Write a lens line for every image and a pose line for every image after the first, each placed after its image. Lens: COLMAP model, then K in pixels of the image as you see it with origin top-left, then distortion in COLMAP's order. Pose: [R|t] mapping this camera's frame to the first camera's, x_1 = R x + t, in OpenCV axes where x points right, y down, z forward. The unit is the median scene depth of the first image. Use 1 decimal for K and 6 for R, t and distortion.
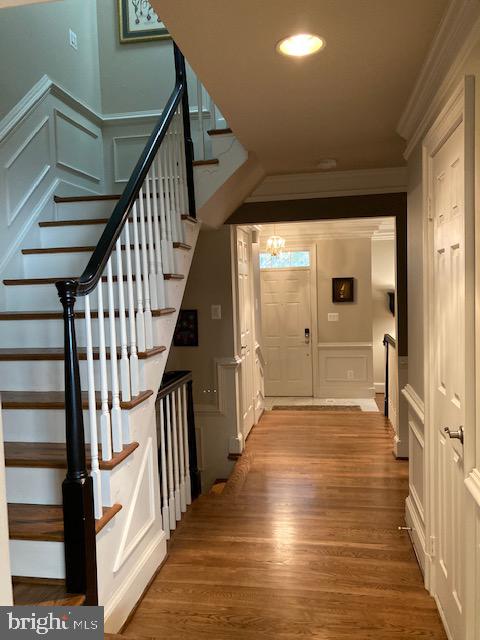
lens RADIAL K [[525.1, 0, 240.0], [0, 525.1, 320.0], [0, 0, 1]] dist [0.079039, -0.137749]
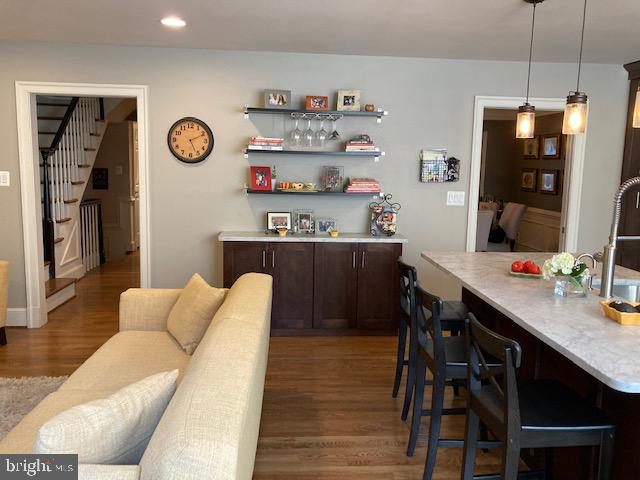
lens RADIAL K [[525.1, 0, 321.1], [0, 525.1, 232.0], [0, 0, 1]] dist [0.079039, -0.137749]
pose [[0.966526, 0.028126, 0.255022, 0.225434], [-0.045371, 0.997045, 0.061993, 0.070445], [-0.252525, -0.071489, 0.964946, -1.253970]]
